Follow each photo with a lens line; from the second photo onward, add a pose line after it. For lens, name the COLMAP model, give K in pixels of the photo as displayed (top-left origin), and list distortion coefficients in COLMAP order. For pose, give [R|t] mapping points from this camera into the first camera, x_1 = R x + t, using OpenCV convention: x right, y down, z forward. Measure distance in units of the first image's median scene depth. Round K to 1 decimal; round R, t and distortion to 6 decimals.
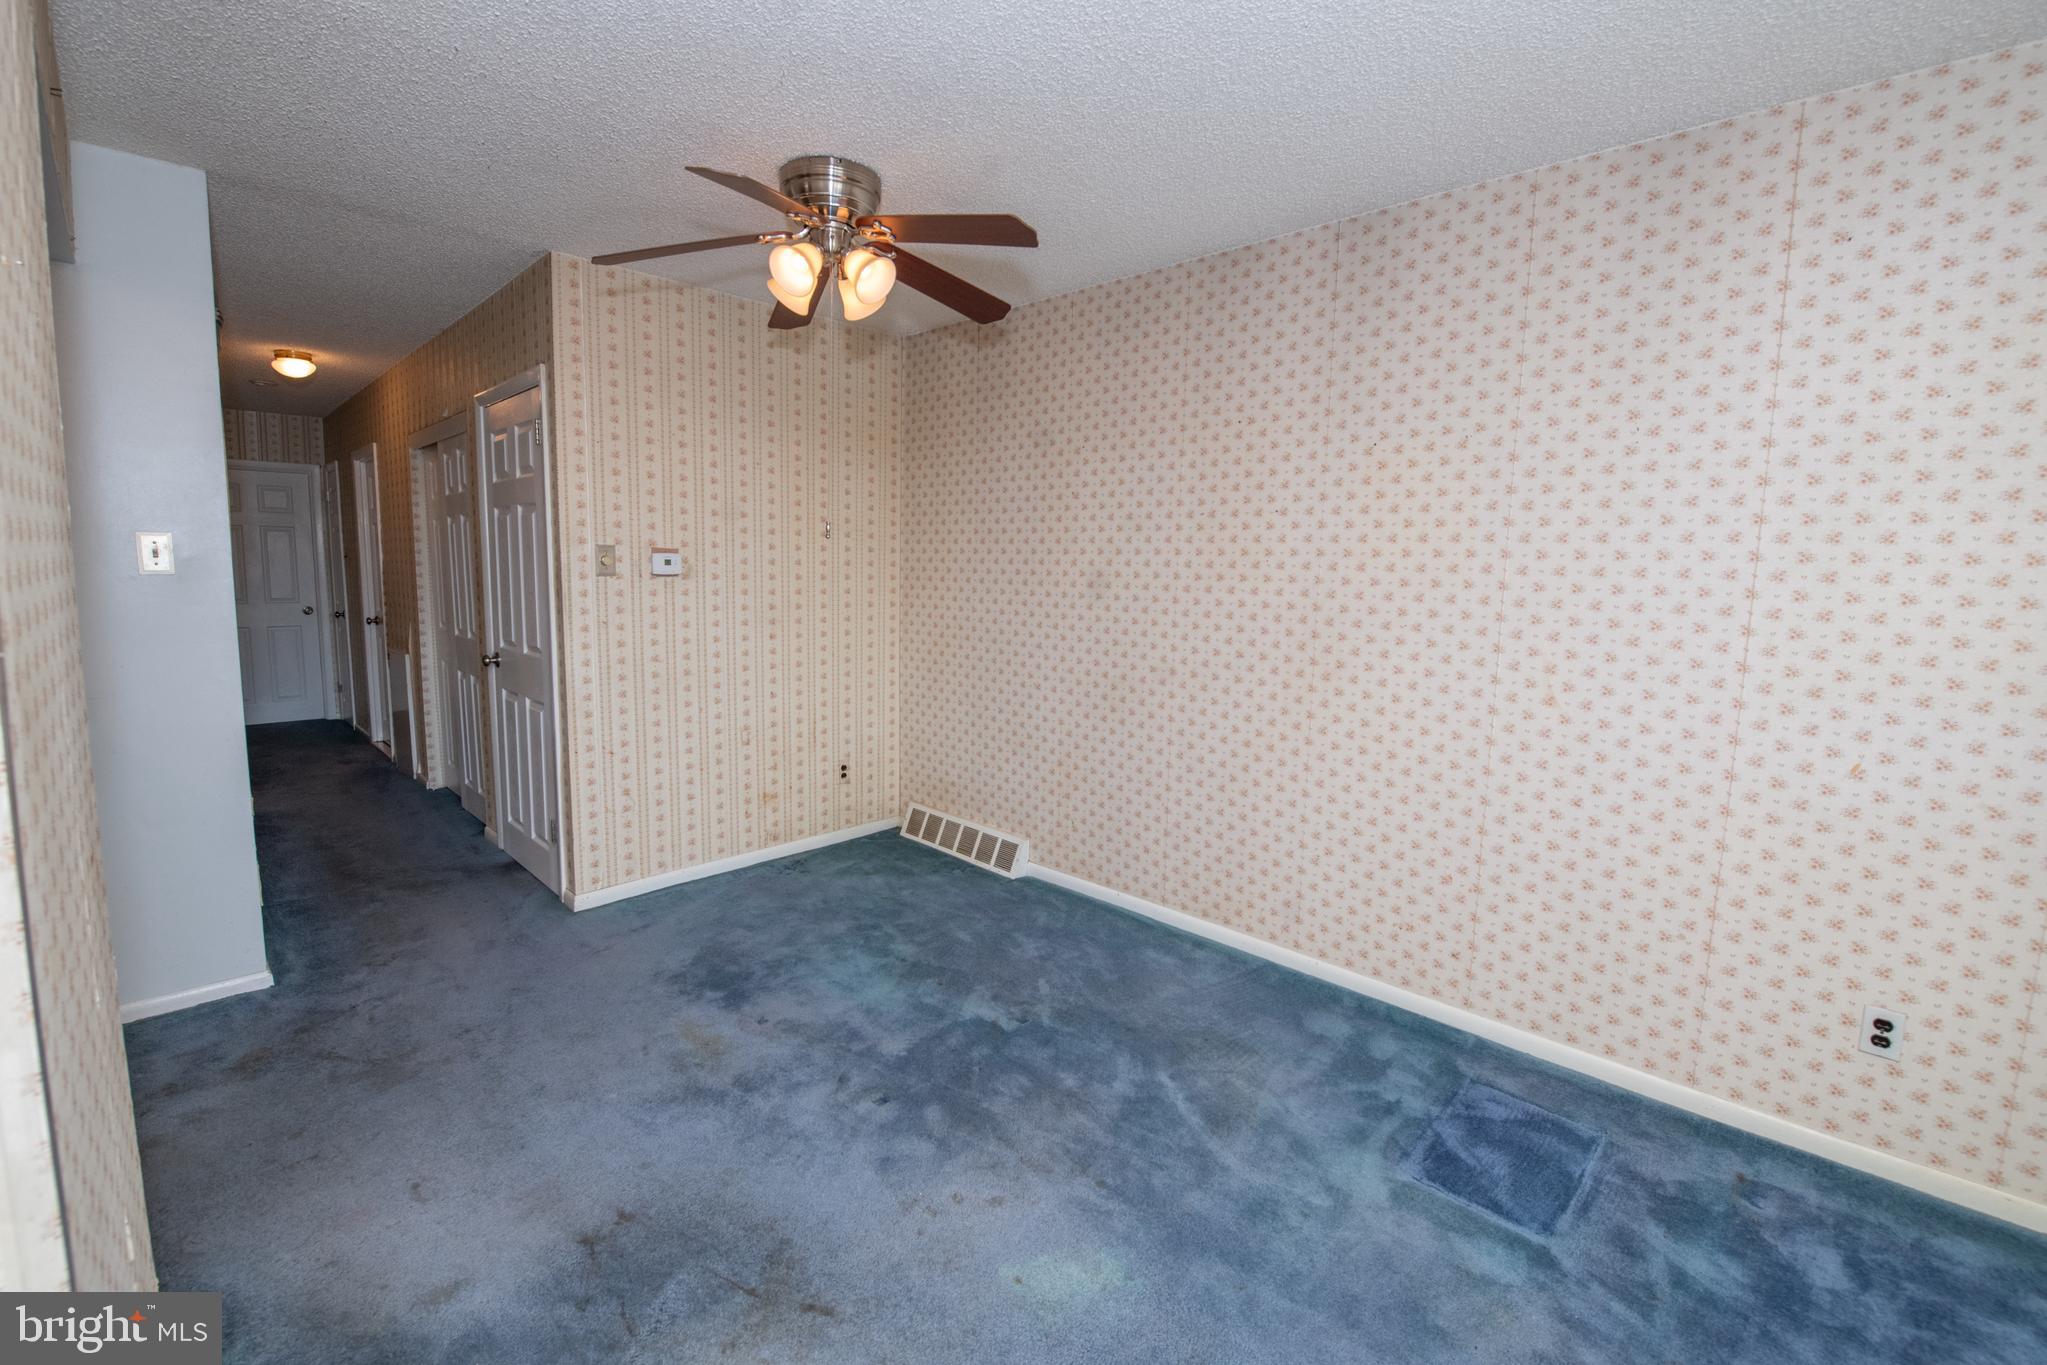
lens RADIAL K [[860.9, 0, 1014.8], [0, 860.9, 672.0], [0, 0, 1]] dist [-0.019998, -0.000515]
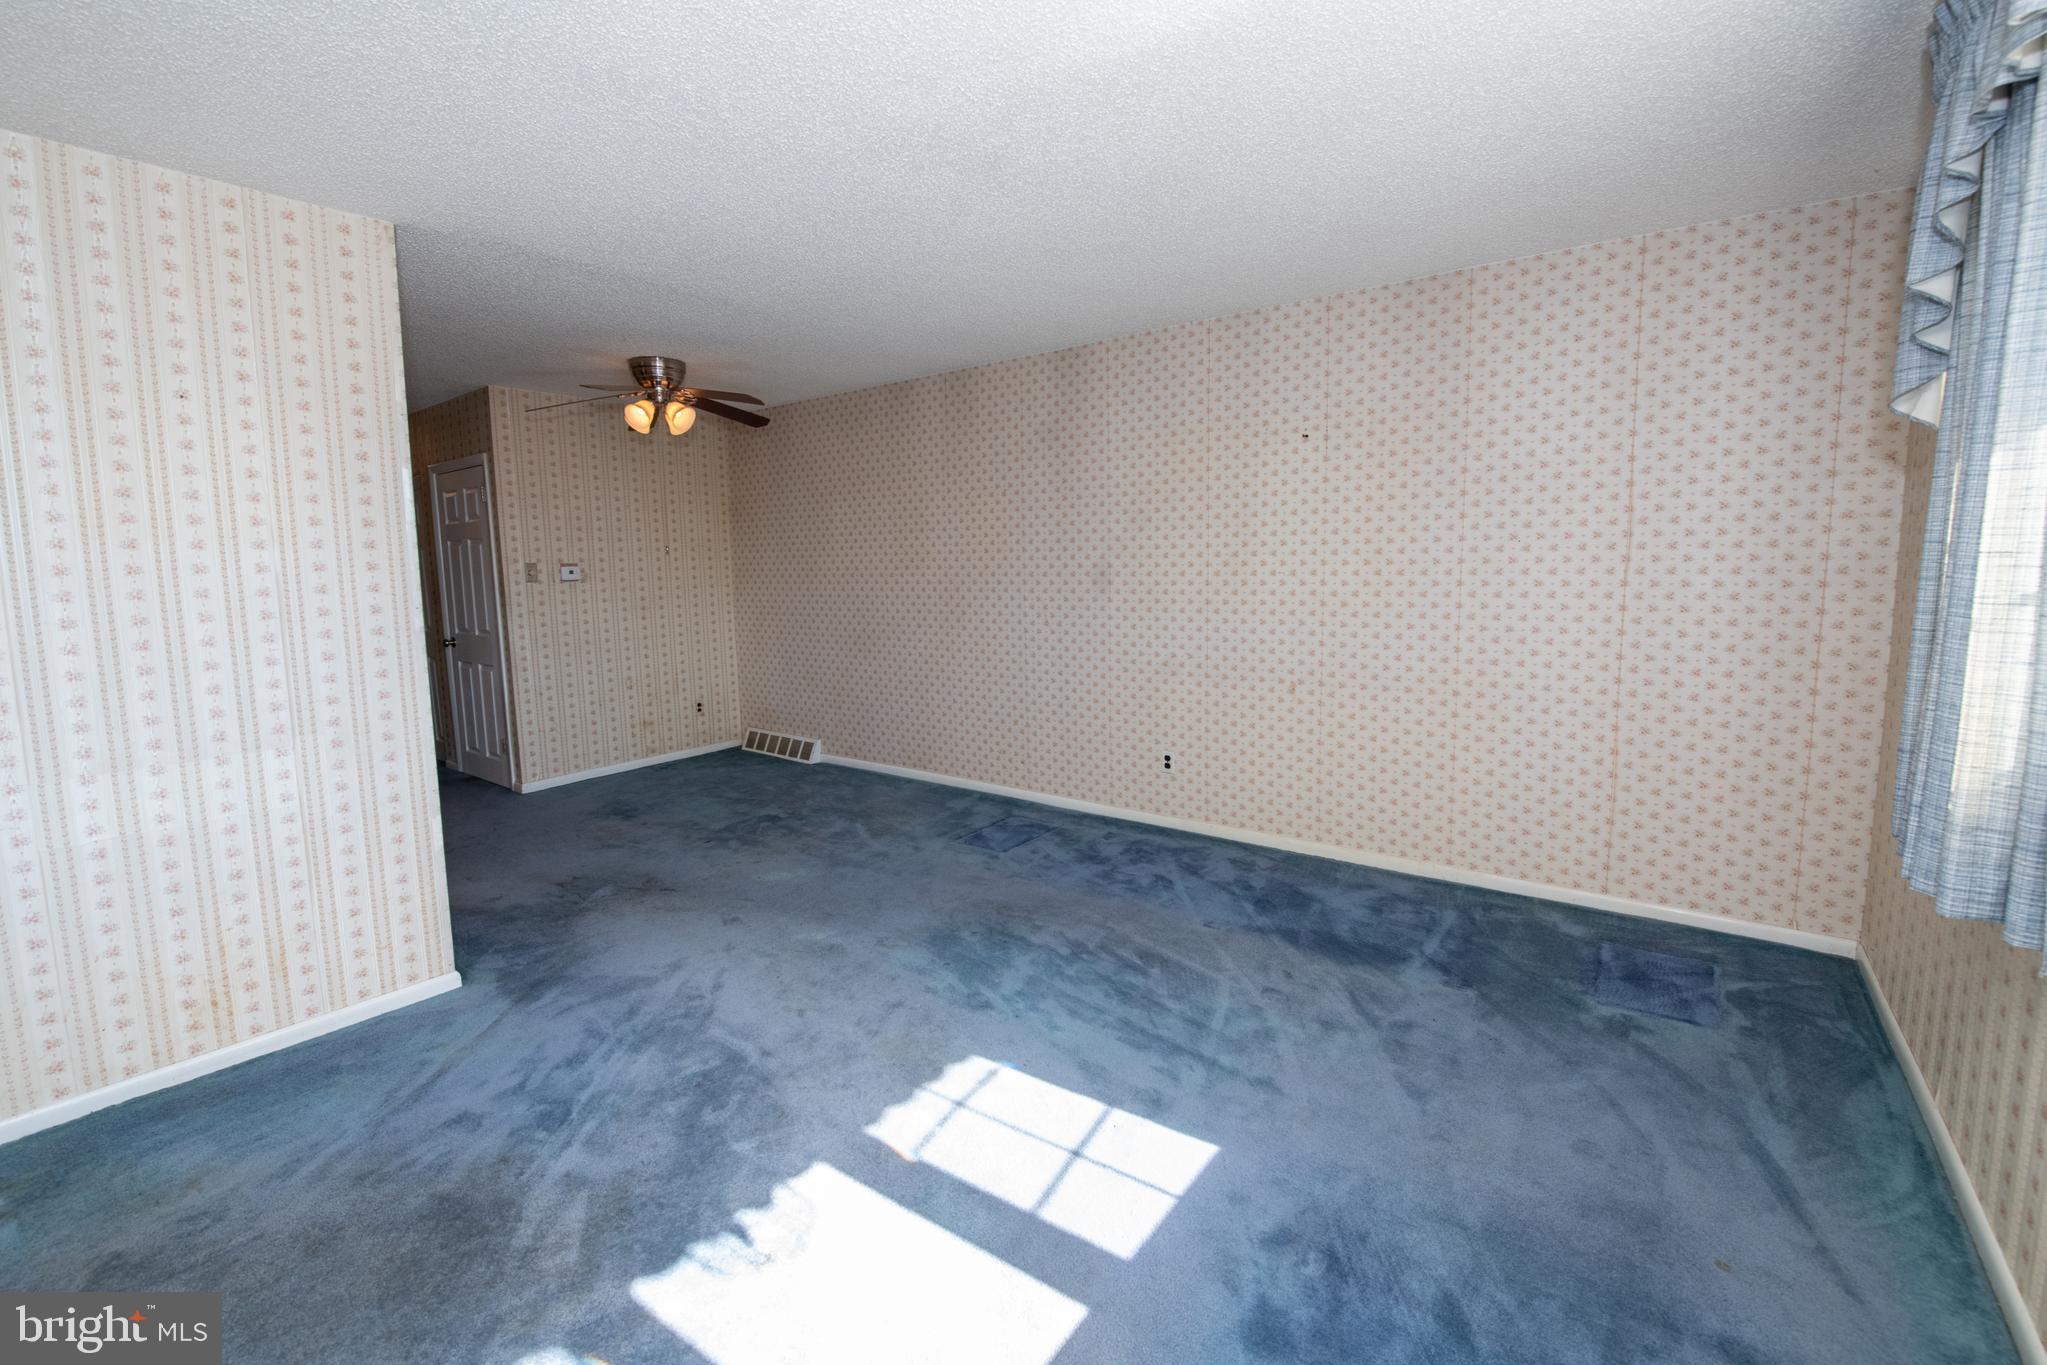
lens RADIAL K [[839.2, 0, 1009.1], [0, 839.2, 666.3], [0, 0, 1]] dist [-0.020081, -0.000094]
pose [[0.991703, -0.053042, 0.117093, 0.215224], [0.052868, 0.998591, 0.004589, 0.084368], [-0.117172, 0.001639, 0.993110, -0.648471]]
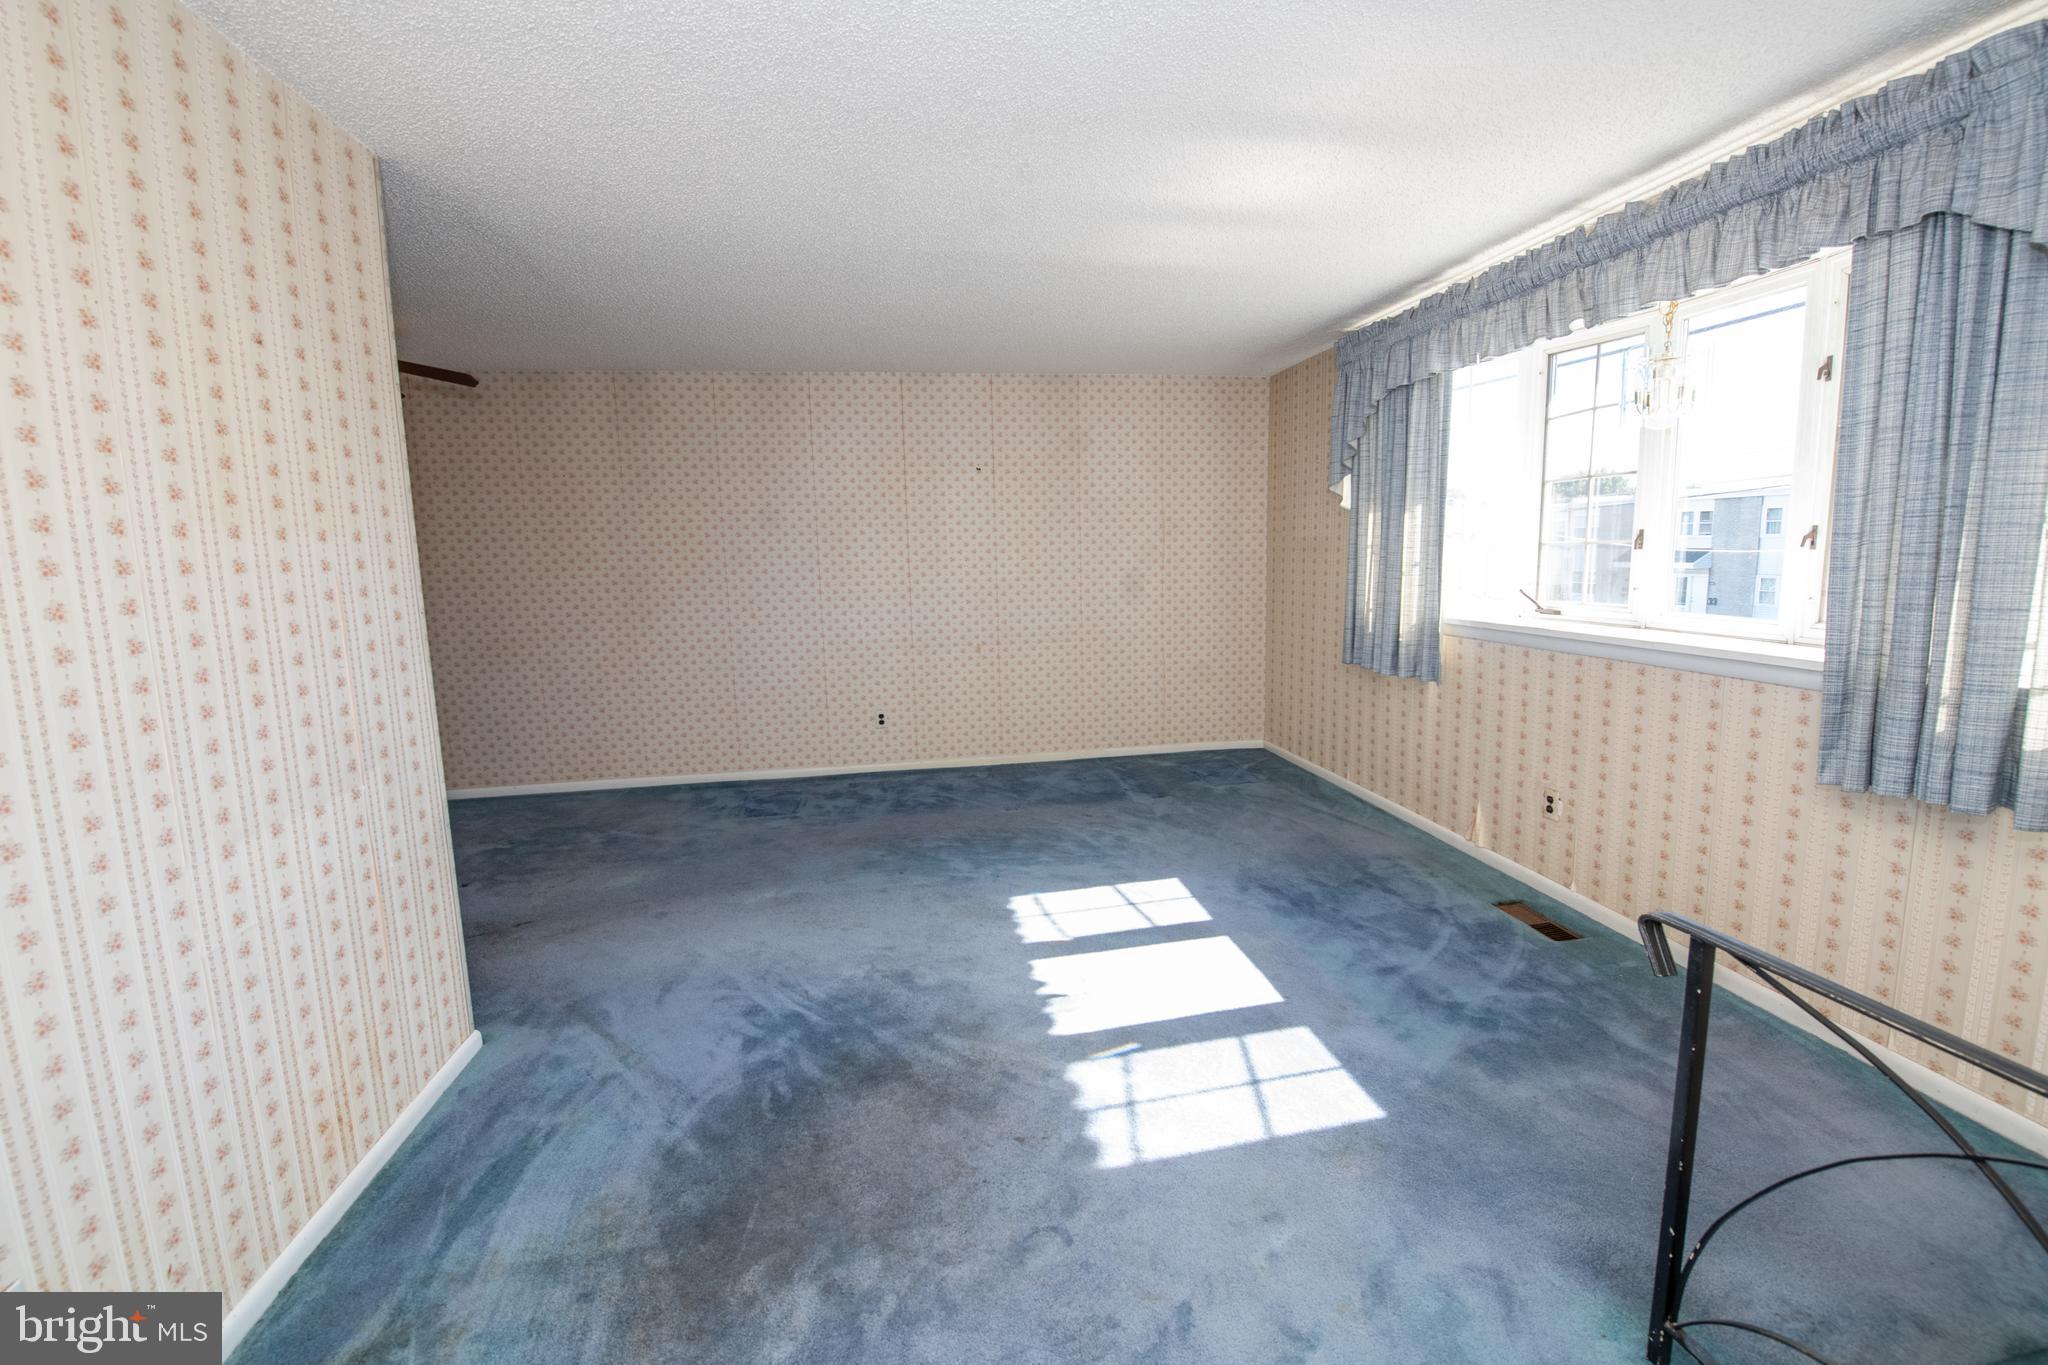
lens RADIAL K [[839.6, 0, 1009.6], [0, 839.6, 666.3], [0, 0, 1]] dist [-0.020081, -0.000094]
pose [[0.601293, -0.144354, 0.785881, -0.486521], [0.132679, 0.987929, 0.079952, 0.053914], [-0.787936, 0.056195, 0.613188, -0.588000]]
